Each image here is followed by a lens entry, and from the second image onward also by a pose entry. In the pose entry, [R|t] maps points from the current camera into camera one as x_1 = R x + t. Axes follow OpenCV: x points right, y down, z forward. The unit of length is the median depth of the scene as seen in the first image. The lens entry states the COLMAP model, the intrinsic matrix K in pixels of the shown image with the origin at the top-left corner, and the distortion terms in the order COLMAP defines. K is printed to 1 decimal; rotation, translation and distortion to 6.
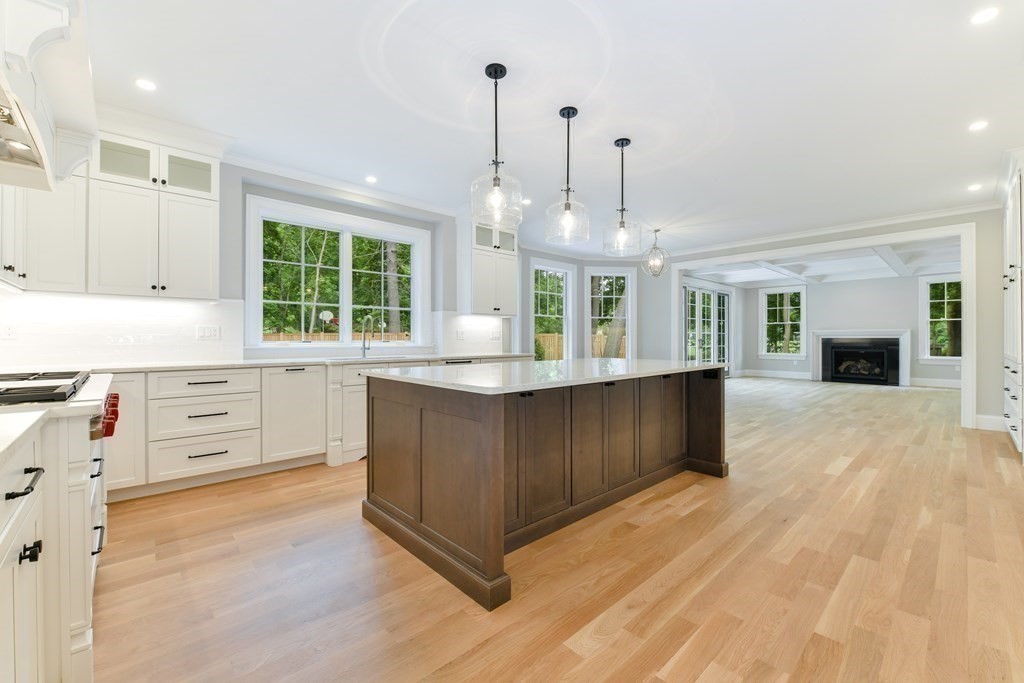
lens RADIAL K [[421.7, 0, 515.5], [0, 421.7, 339.3], [0, 0, 1]] dist [-0.005709, -0.000667]
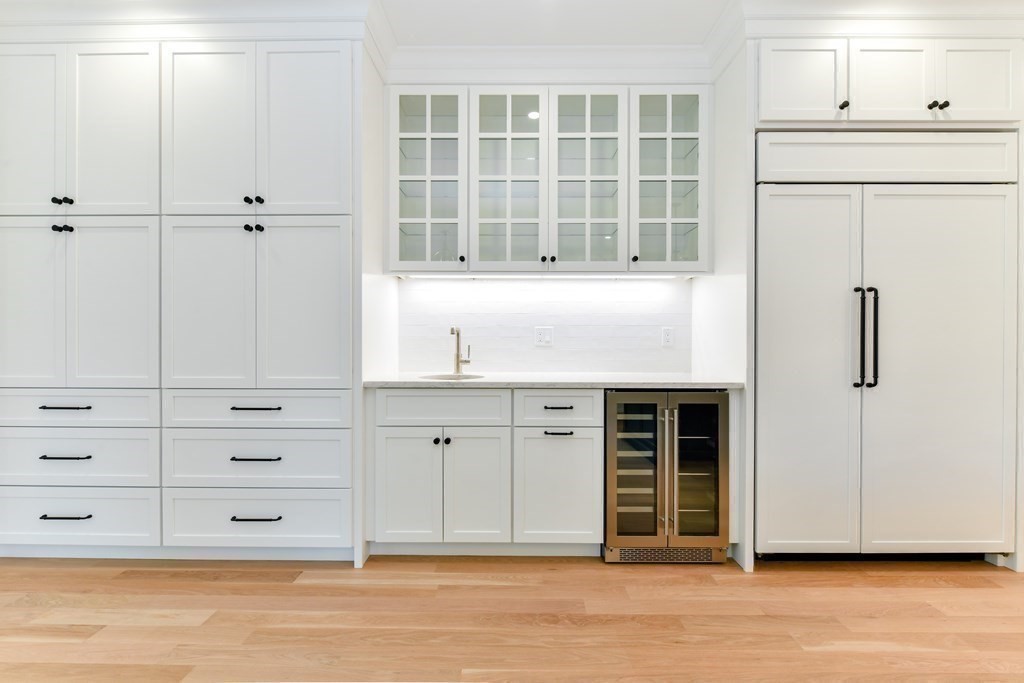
lens RADIAL K [[440.5, 0, 511.9], [0, 440.5, 337.7], [0, 0, 1]] dist [0.000459, -0.000408]
pose [[-0.722886, -0.000425, 0.690967, 0.754854], [0.001534, 0.999996, 0.002220, -0.011145], [-0.690966, 0.002664, -0.722883, 1.490286]]
